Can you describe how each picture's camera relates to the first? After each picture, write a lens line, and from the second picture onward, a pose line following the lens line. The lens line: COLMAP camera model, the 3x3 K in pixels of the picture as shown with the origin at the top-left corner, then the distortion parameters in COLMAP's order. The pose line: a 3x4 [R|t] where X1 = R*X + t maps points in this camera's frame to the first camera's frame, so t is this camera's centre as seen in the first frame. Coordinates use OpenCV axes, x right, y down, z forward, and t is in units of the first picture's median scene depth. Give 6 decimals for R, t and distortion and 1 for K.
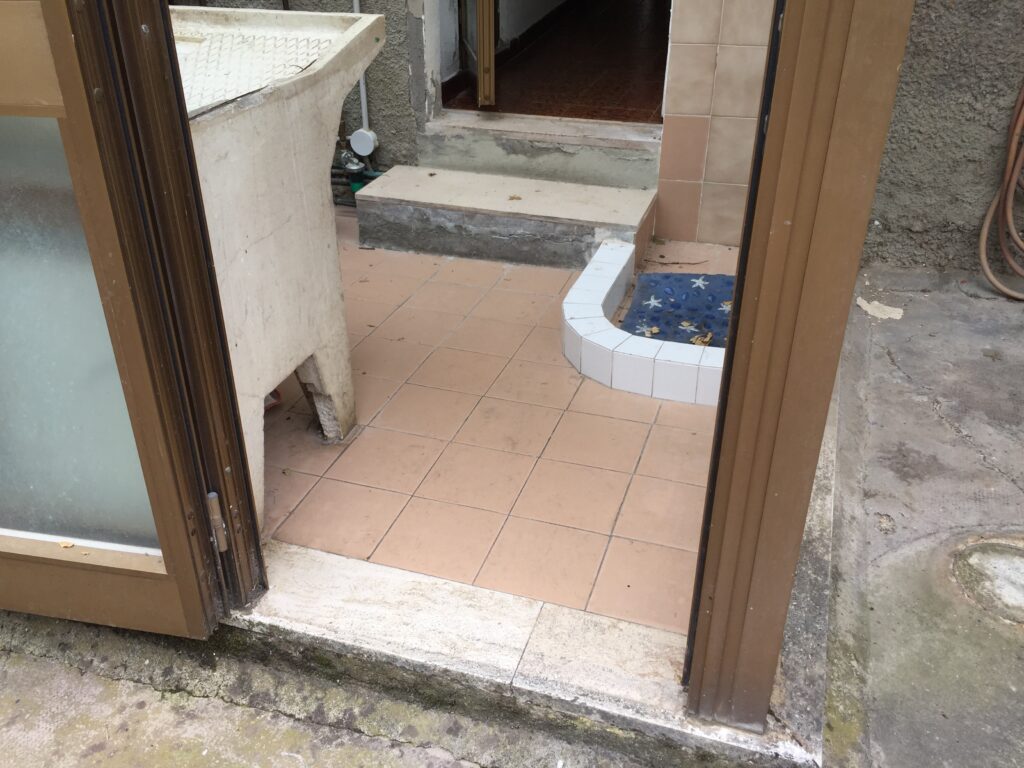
lens RADIAL K [[874.4, 0, 510.0], [0, 874.4, 383.0], [0, 0, 1]] dist [0.058093, -0.075540]
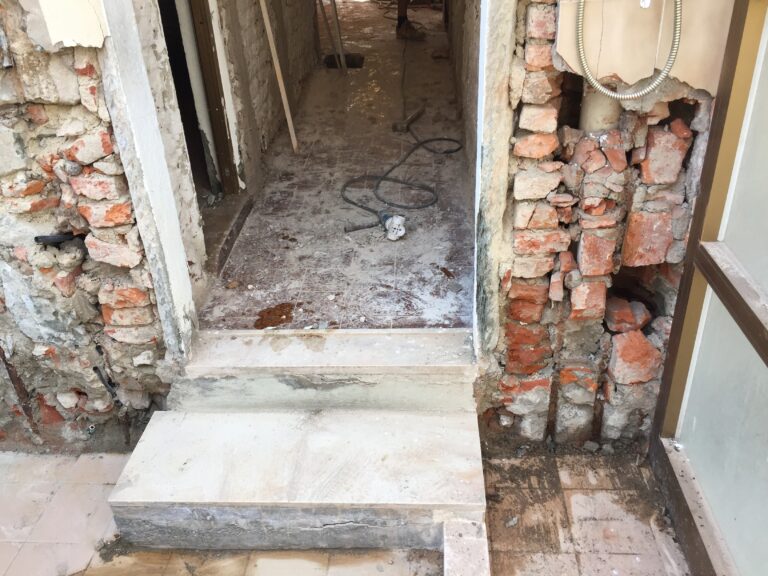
lens RADIAL K [[655.8, 0, 387.1], [0, 655.8, 280.2], [0, 0, 1]] dist [0.058093, -0.075540]
pose [[0.963837, -0.164868, 0.209374, -0.031912], [0.169647, 0.985492, -0.004945, -0.356997], [-0.205521, 0.040286, 0.977823, 0.378671]]
